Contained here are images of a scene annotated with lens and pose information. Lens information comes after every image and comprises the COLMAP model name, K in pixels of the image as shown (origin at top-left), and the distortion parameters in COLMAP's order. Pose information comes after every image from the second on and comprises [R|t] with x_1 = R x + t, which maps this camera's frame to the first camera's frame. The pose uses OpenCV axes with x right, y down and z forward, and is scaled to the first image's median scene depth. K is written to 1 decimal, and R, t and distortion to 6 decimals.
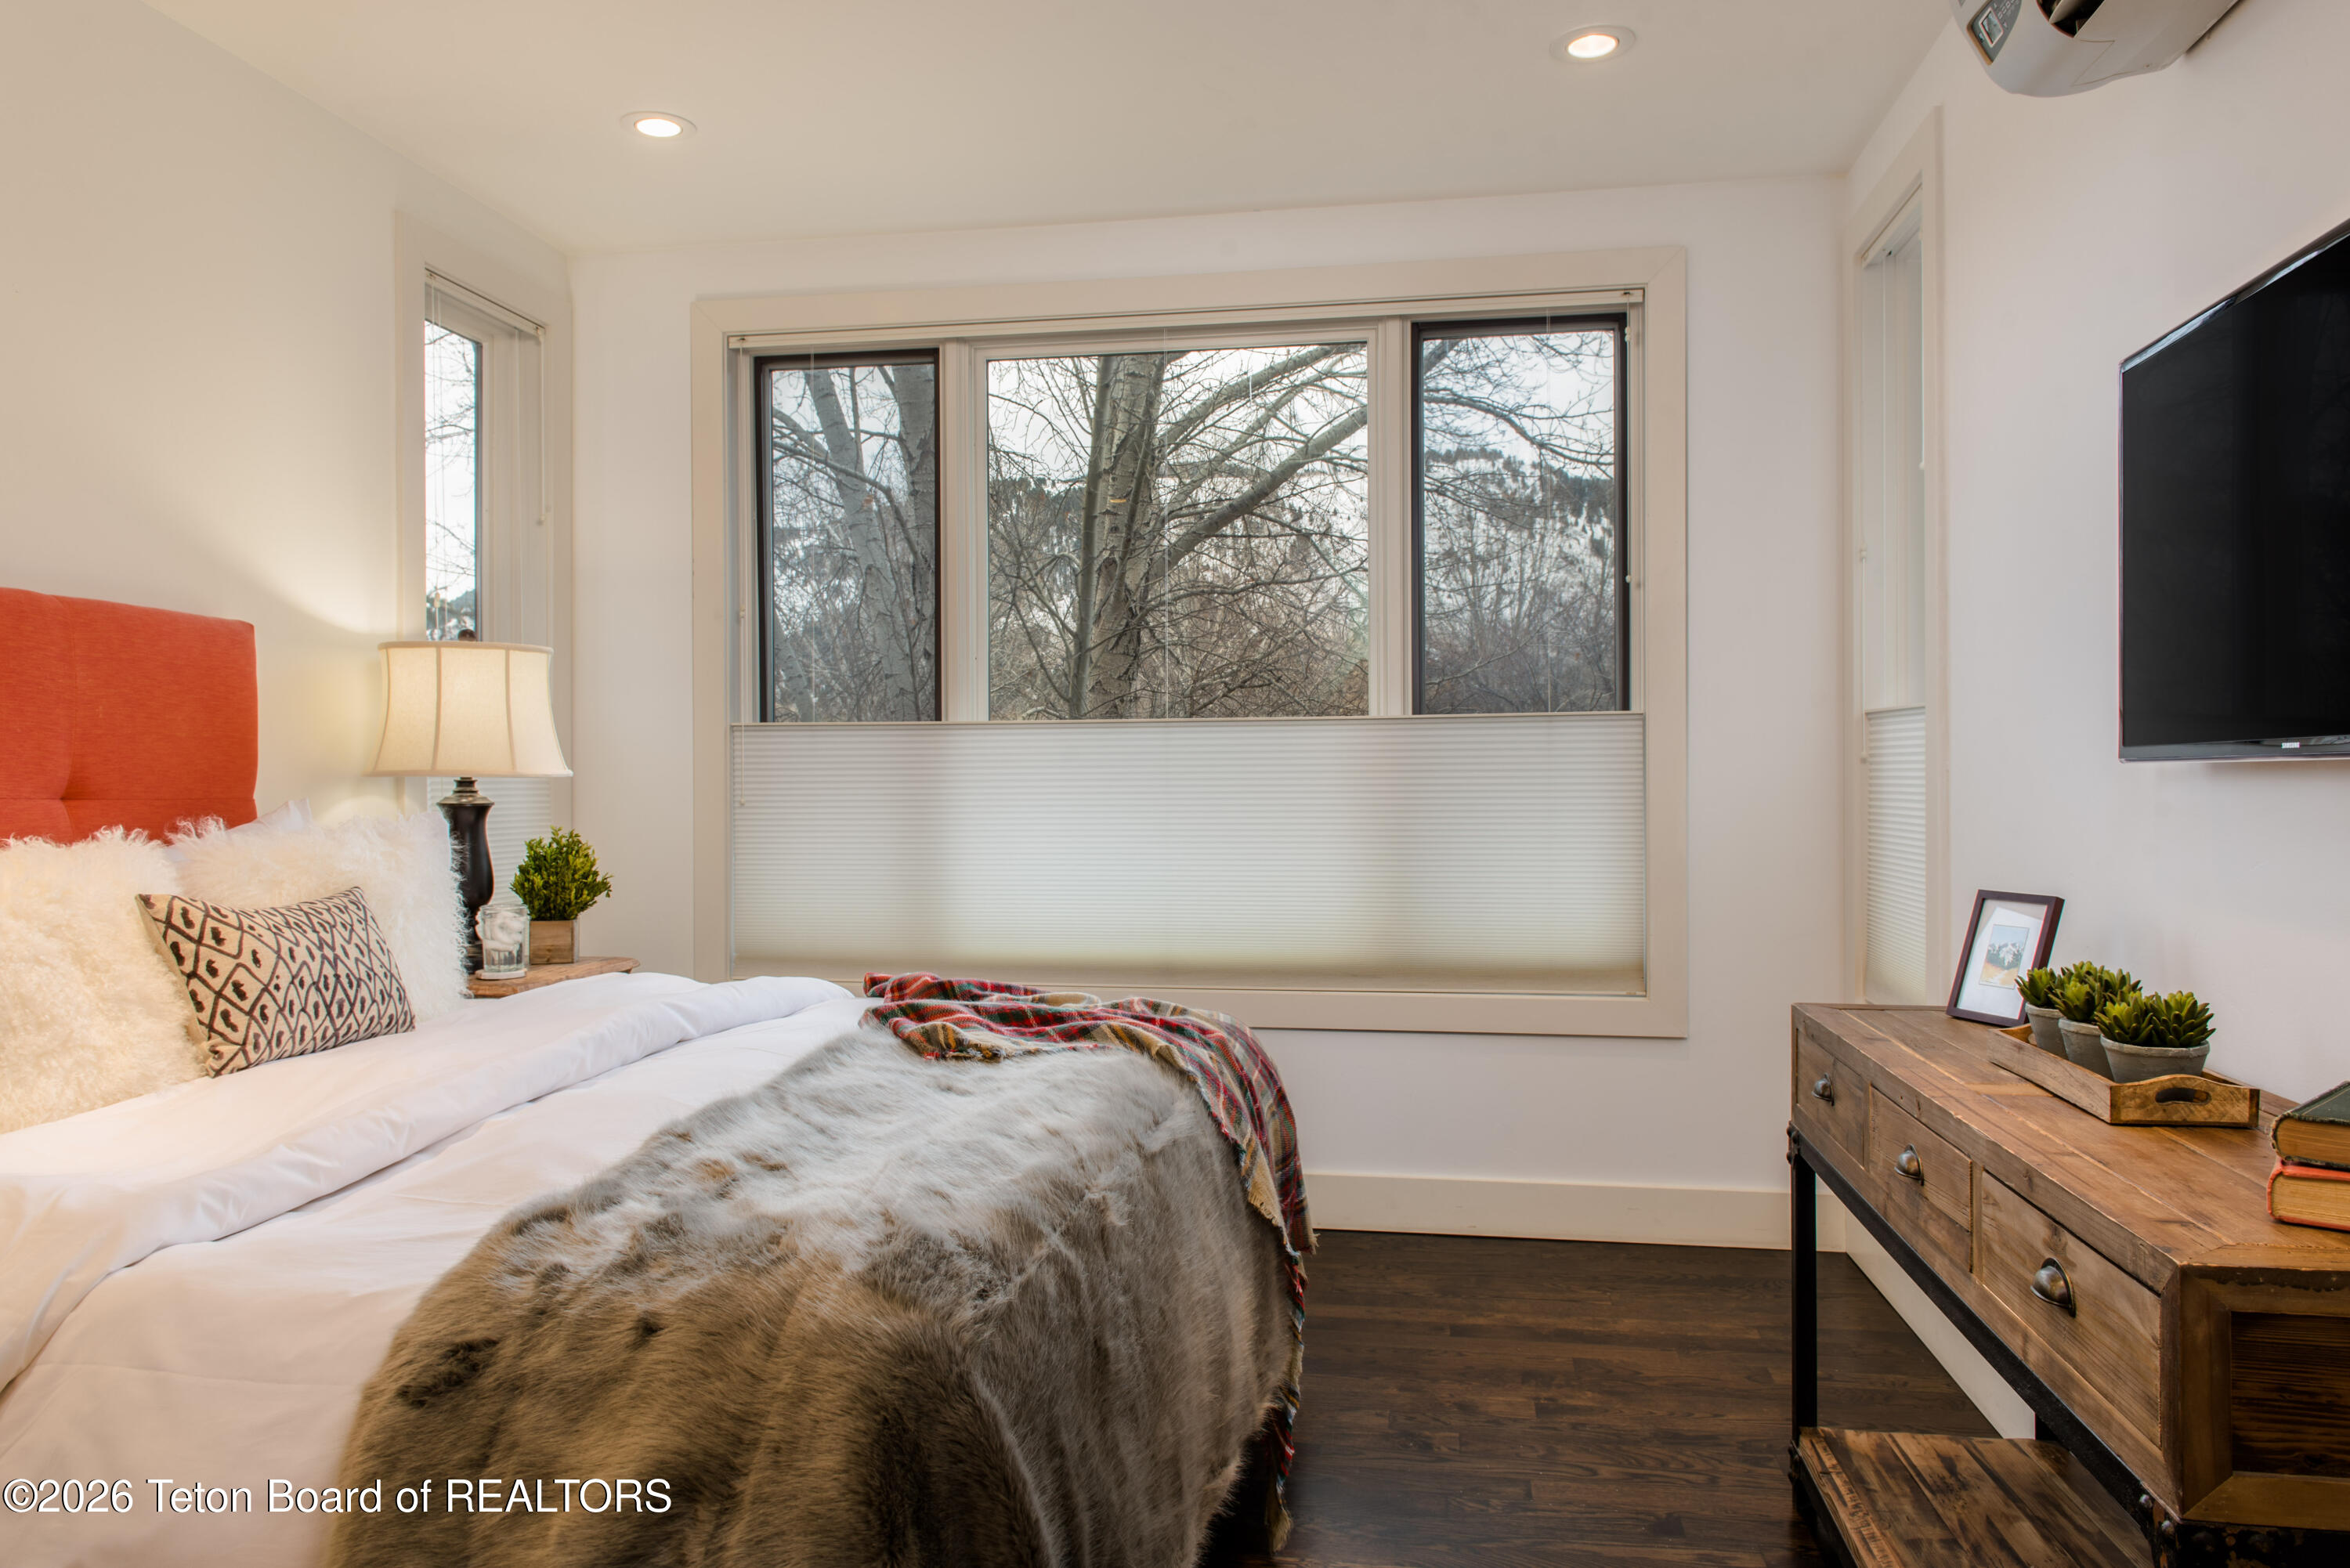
lens RADIAL K [[1602.3, 0, 1174.3], [0, 1602.3, 774.0], [0, 0, 1]] dist [-0.000662, -0.001627]
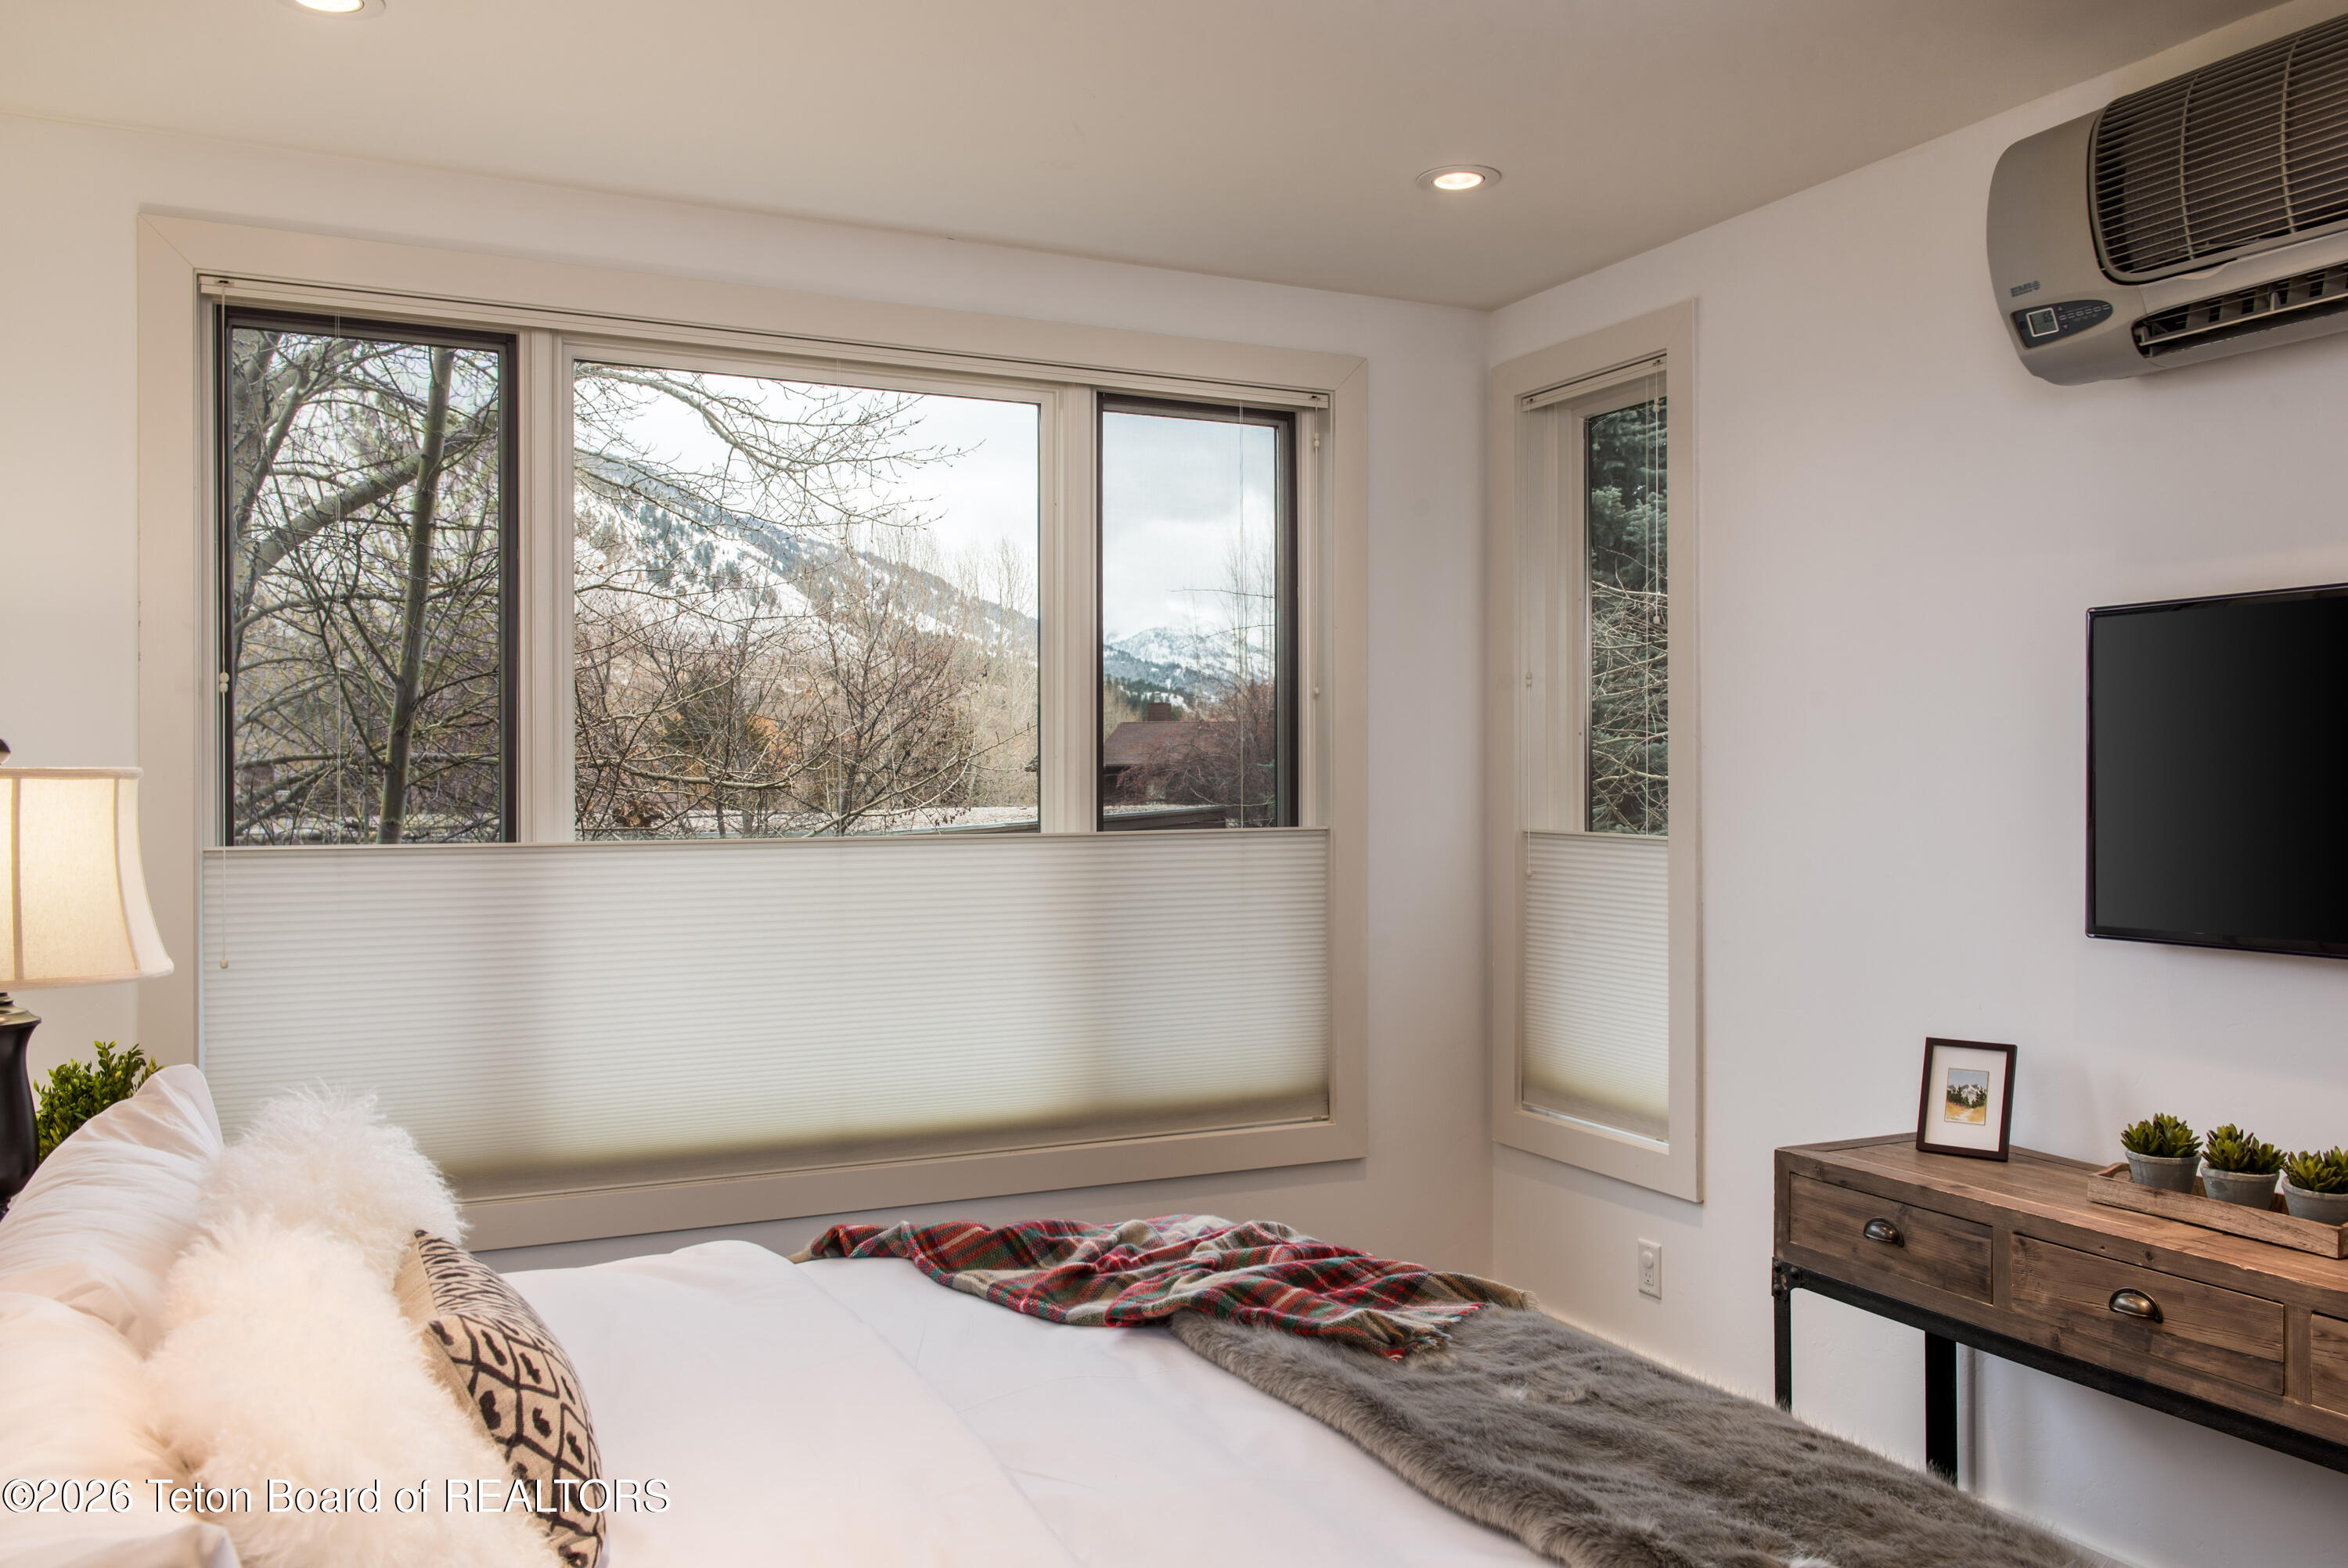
lens RADIAL K [[1816.8, 0, 1175.5], [0, 1816.8, 813.3], [0, 0, 1]] dist [0.004077, -0.002889]
pose [[0.814957, -0.007956, 0.579468, -0.760424], [-0.002696, 0.999843, 0.017519, -0.120802], [-0.579516, -0.015839, 0.814807, 0.268867]]
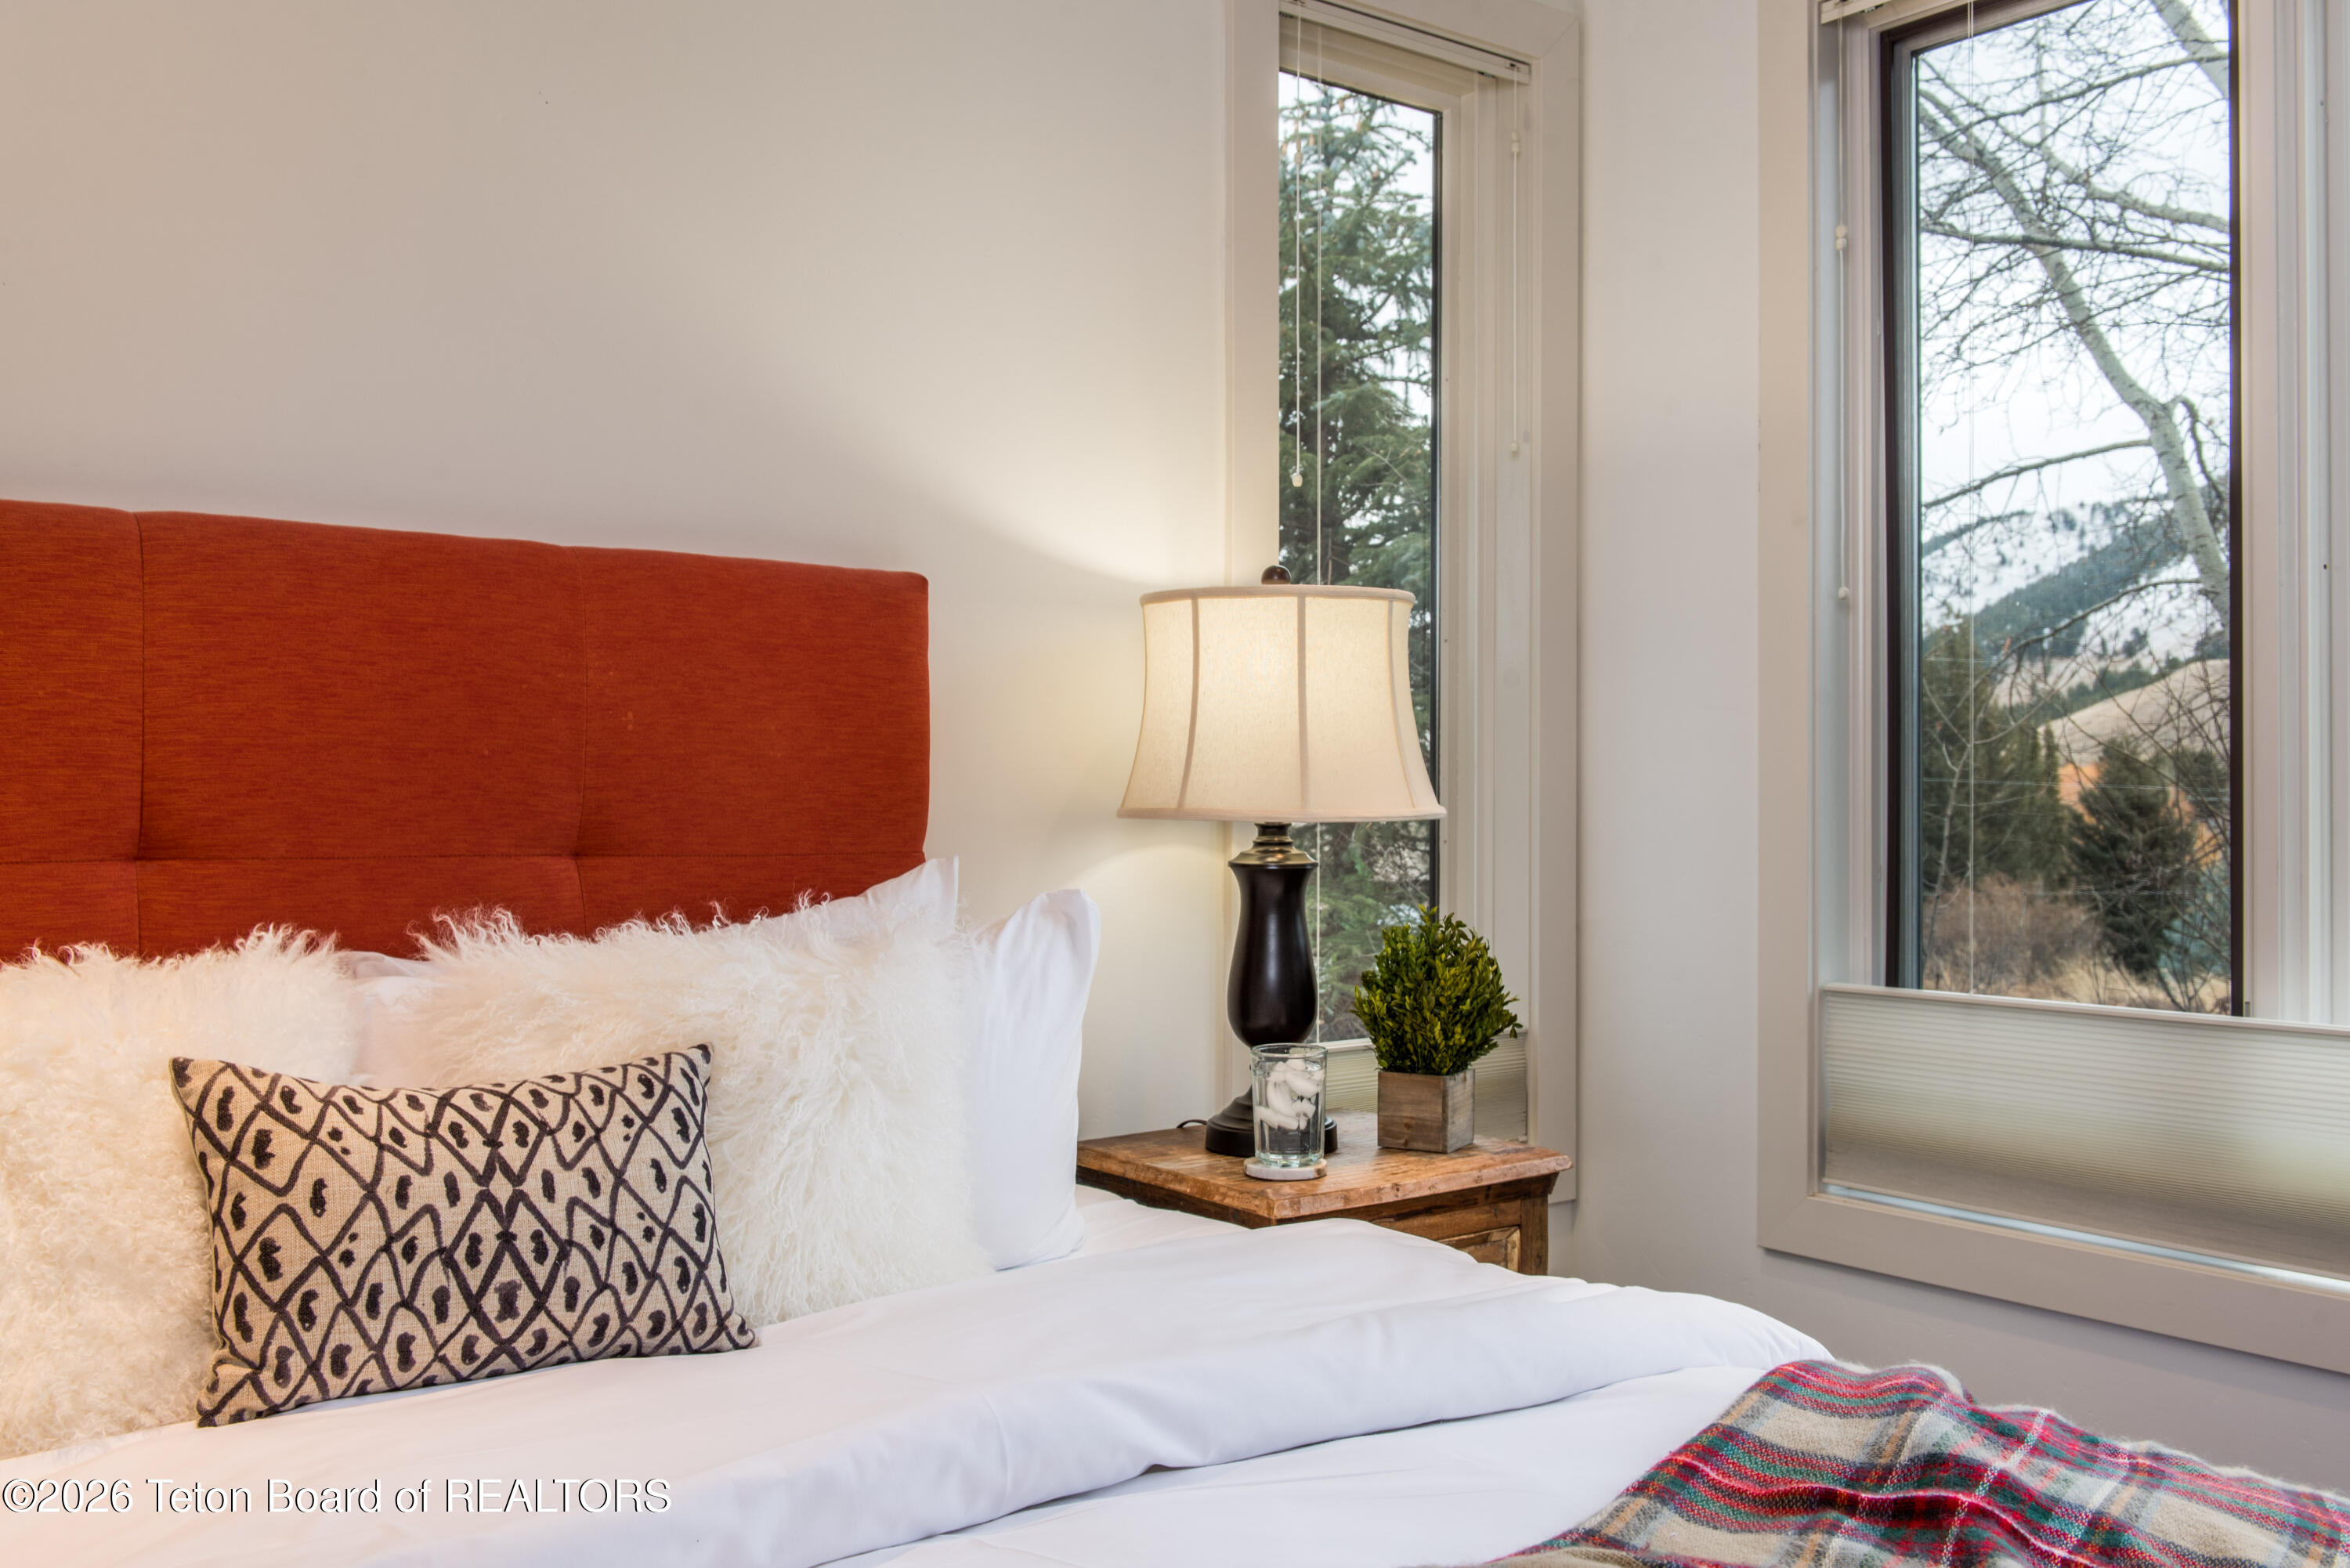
lens RADIAL K [[2069.3, 0, 1175.0], [0, 2069.3, 784.0], [0, 0, 1]] dist [0.000652, 0.000541]
pose [[0.726337, 0.006719, -0.687306, 0.086420], [-0.005555, 0.999977, 0.003905, -0.022345], [0.687317, 0.000982, 0.726357, 0.674327]]
